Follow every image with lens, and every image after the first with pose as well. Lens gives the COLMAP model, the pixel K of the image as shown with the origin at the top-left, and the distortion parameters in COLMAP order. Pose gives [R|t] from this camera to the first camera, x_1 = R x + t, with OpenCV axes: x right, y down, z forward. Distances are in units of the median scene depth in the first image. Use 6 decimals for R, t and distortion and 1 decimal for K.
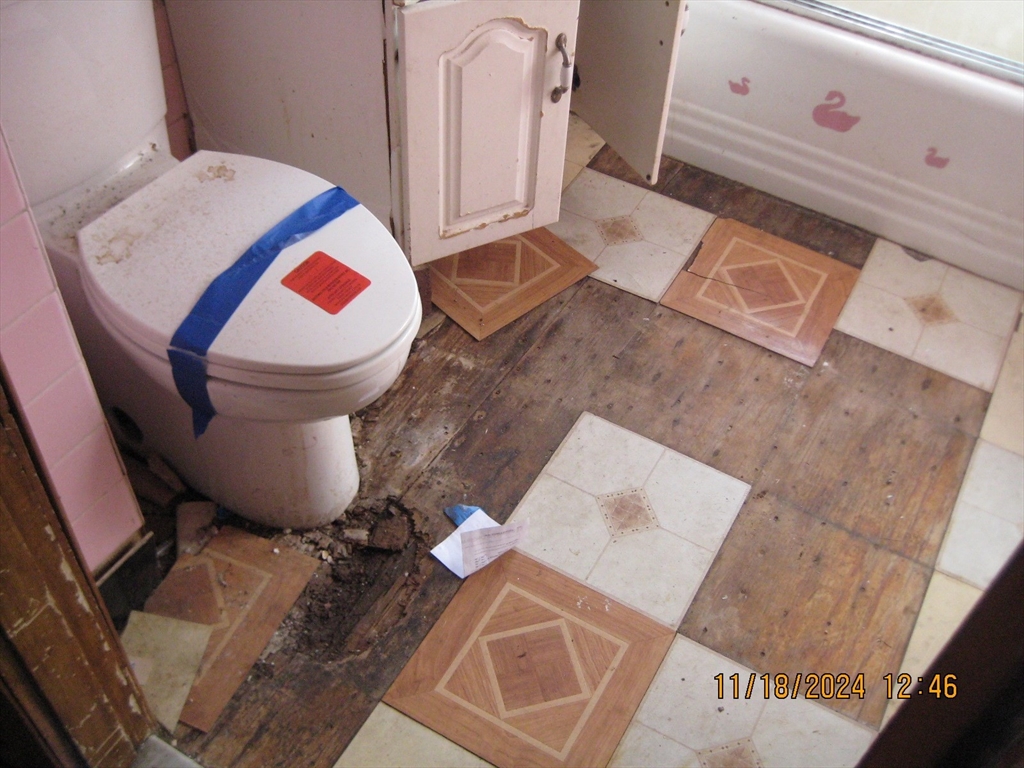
lens RADIAL K [[1074.2, 0, 512.0], [0, 1074.2, 384.0], [0, 0, 1]] dist [-0.192187, 0.329239]
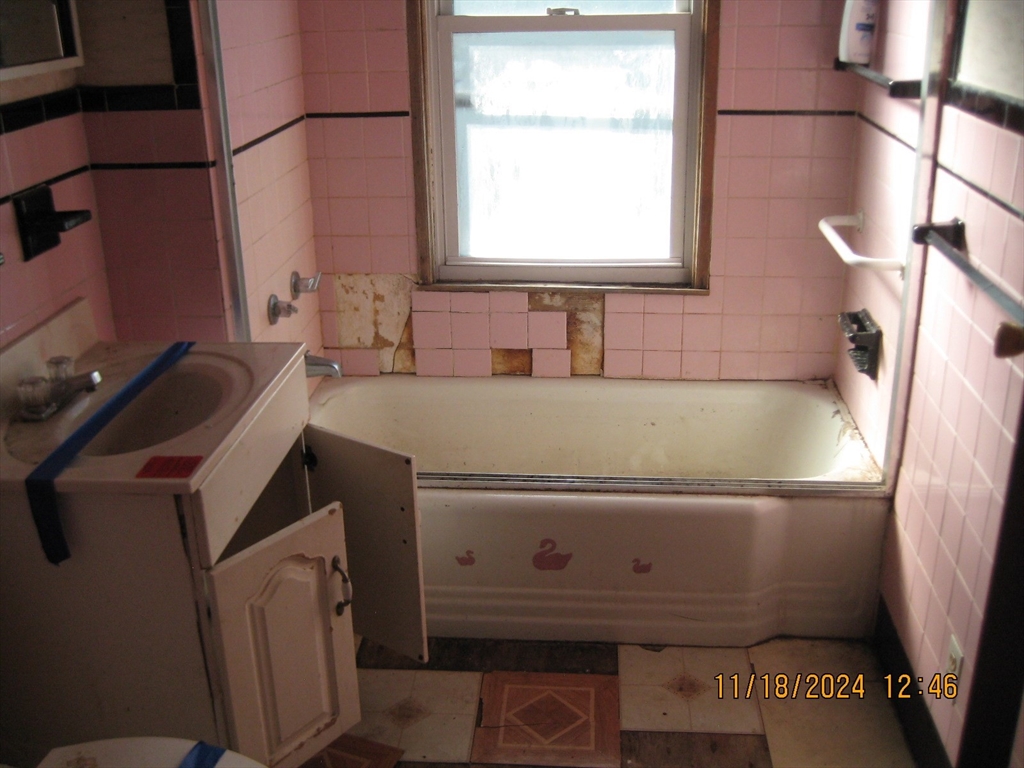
lens RADIAL K [[1074.2, 0, 512.0], [0, 1074.2, 384.0], [0, 0, 1]] dist [-0.192187, 0.329239]
pose [[0.901665, -0.211645, 0.377102, -0.145798], [0.356152, 0.858054, -0.369998, 0.005680], [-0.245266, 0.467920, 0.849056, -0.104493]]
